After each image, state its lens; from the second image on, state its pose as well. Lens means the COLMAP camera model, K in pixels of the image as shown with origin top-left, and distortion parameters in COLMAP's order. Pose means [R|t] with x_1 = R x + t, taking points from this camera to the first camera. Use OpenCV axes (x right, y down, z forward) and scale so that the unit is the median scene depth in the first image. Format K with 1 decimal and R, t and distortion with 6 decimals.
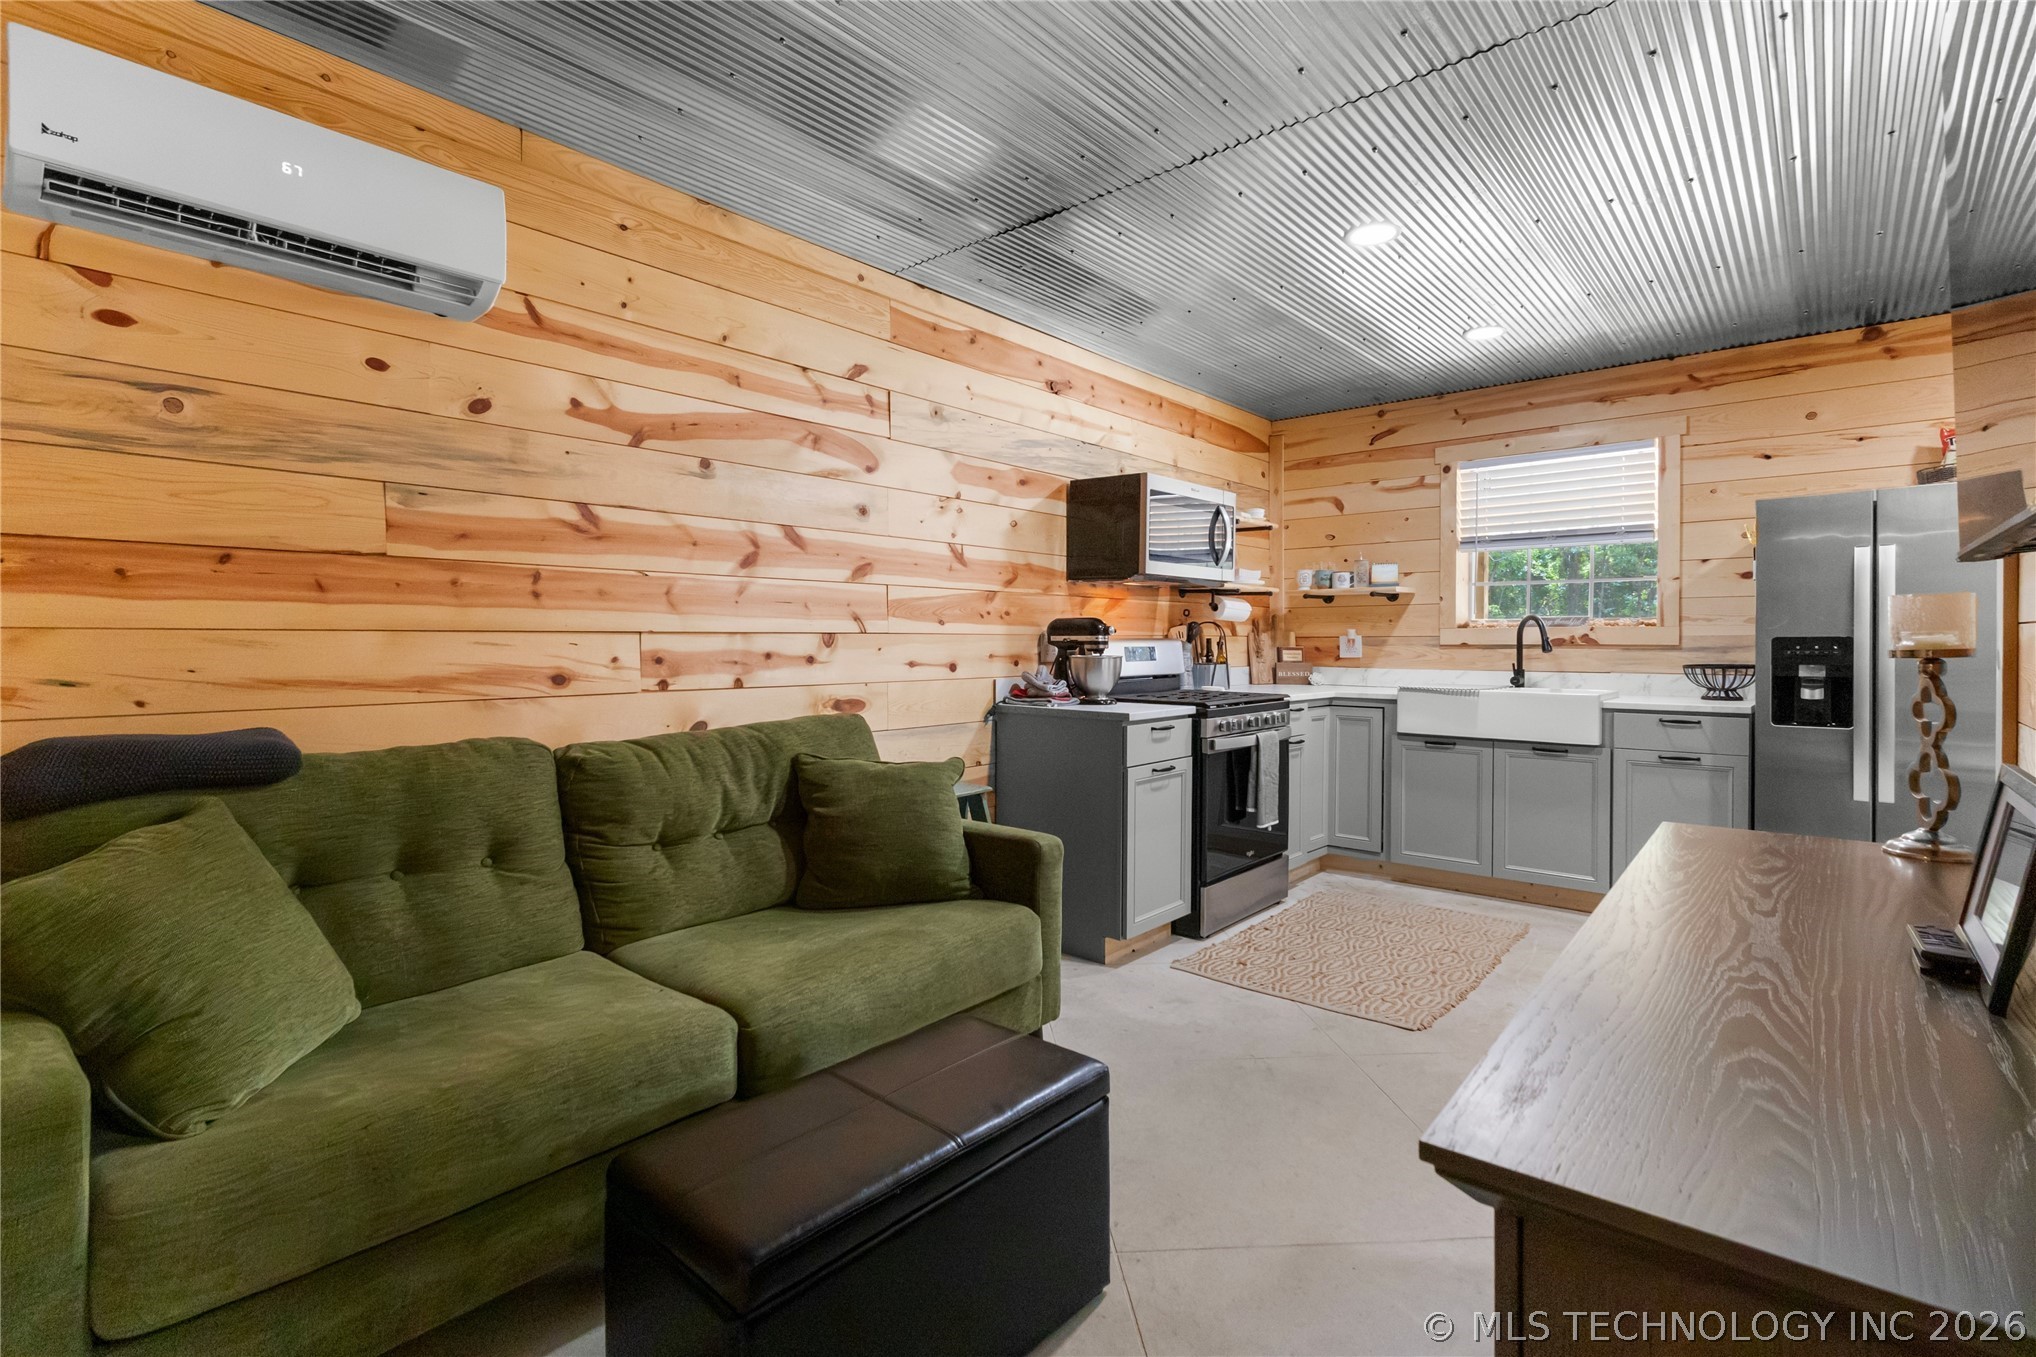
lens RADIAL K [[957.3, 0, 1019.2], [0, 957.3, 655.2], [0, 0, 1]] dist [-0.003161, 0.007796]
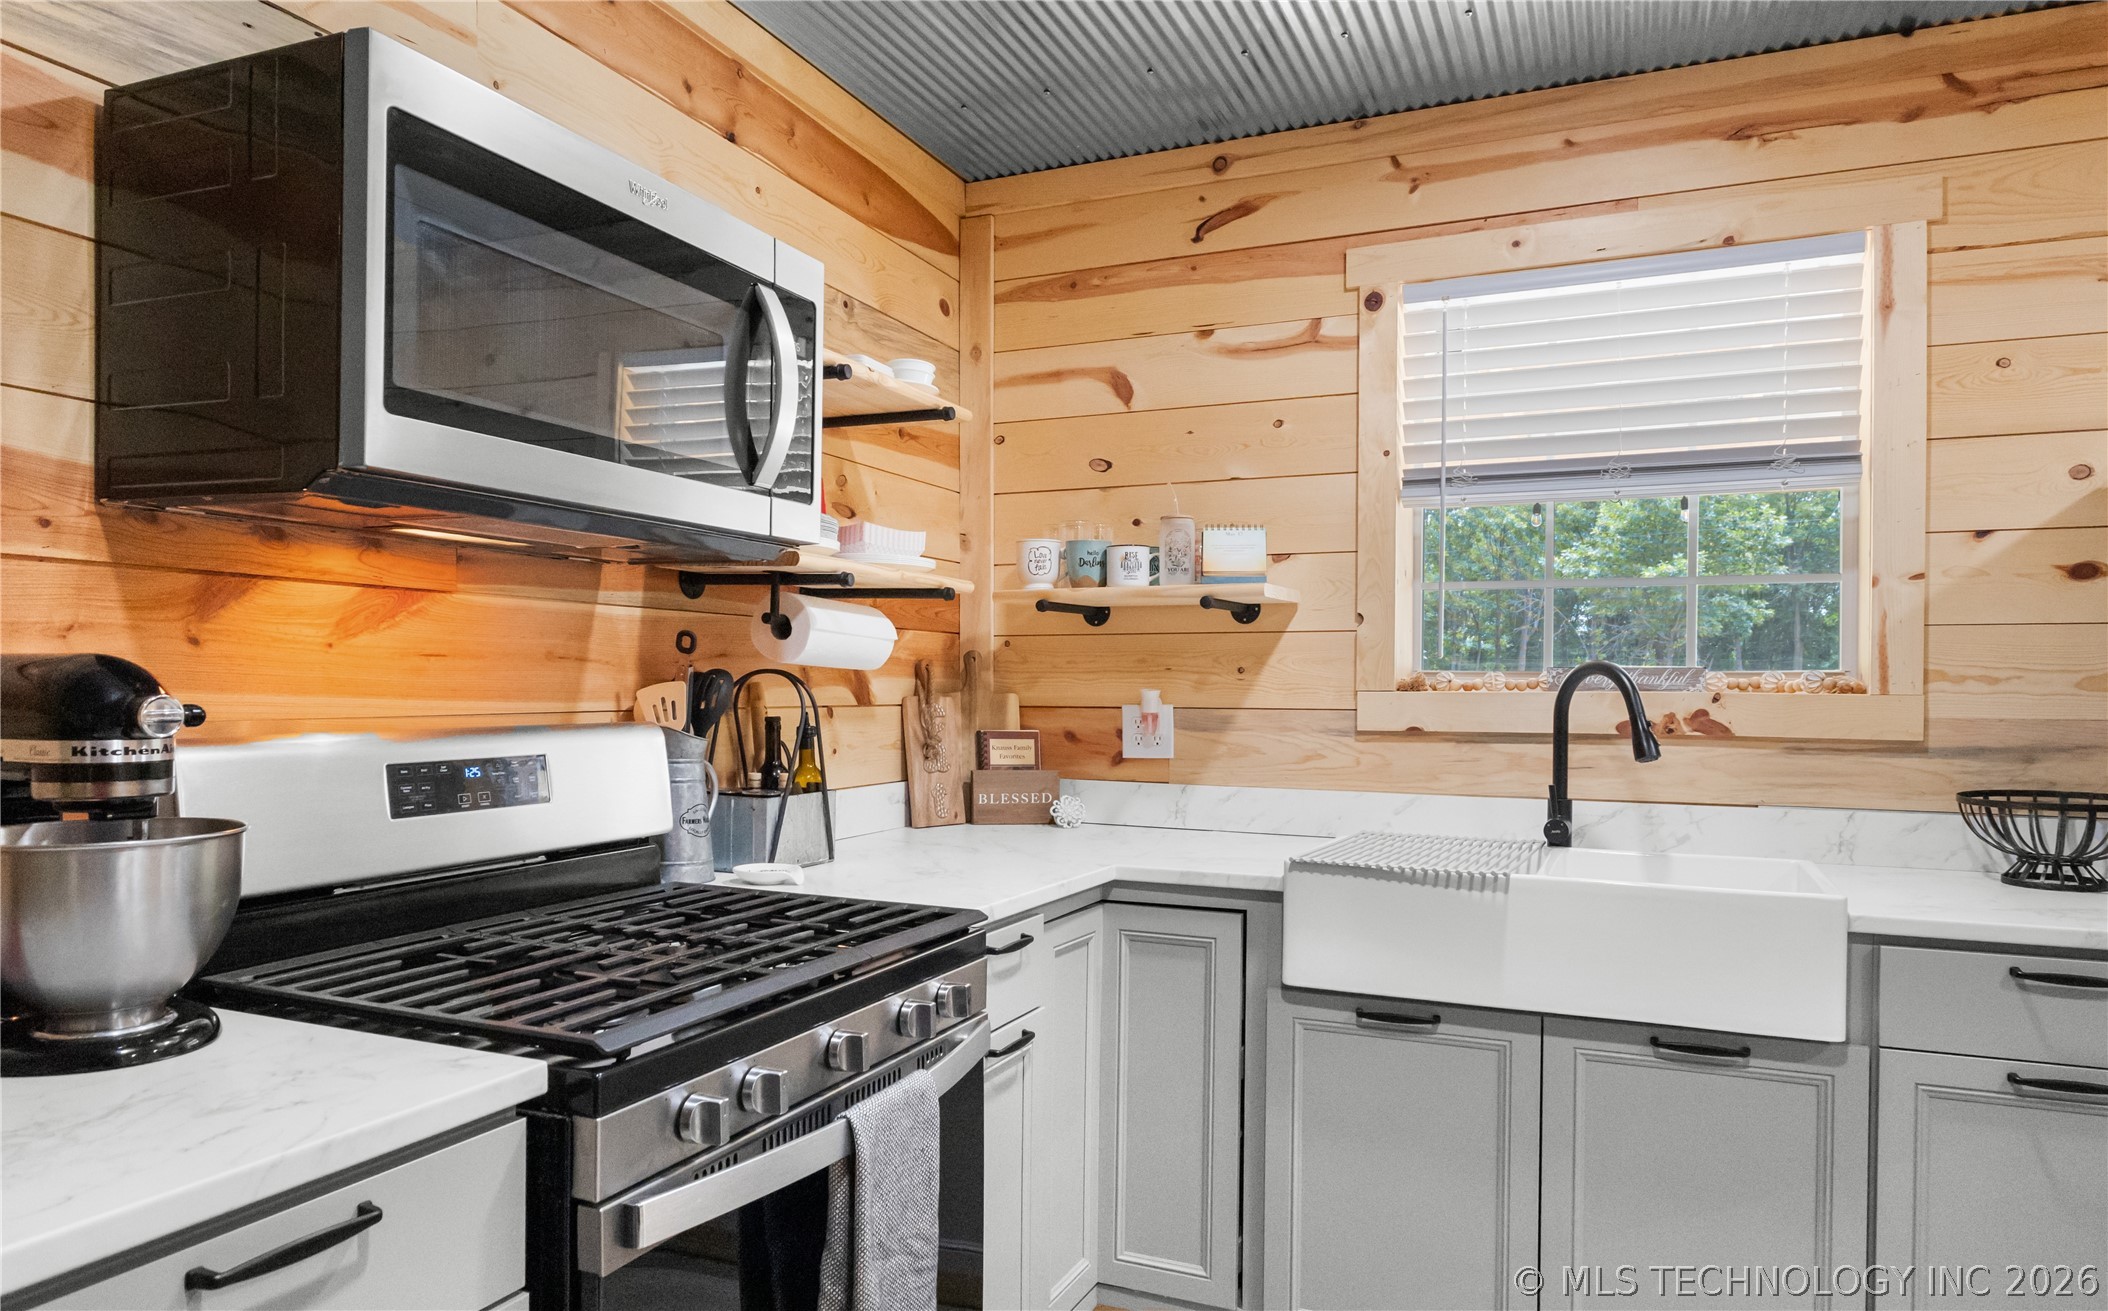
lens RADIAL K [[1318.8, 0, 1068.6], [0, 1318.8, 704.9], [0, 0, 1]] dist [-0.001518, -0.003721]
pose [[0.954855, 0.001656, 0.297068, 0.188434], [-0.001817, 0.999998, 0.000267, -0.026525], [-0.297067, -0.000795, 0.954856, 0.607043]]
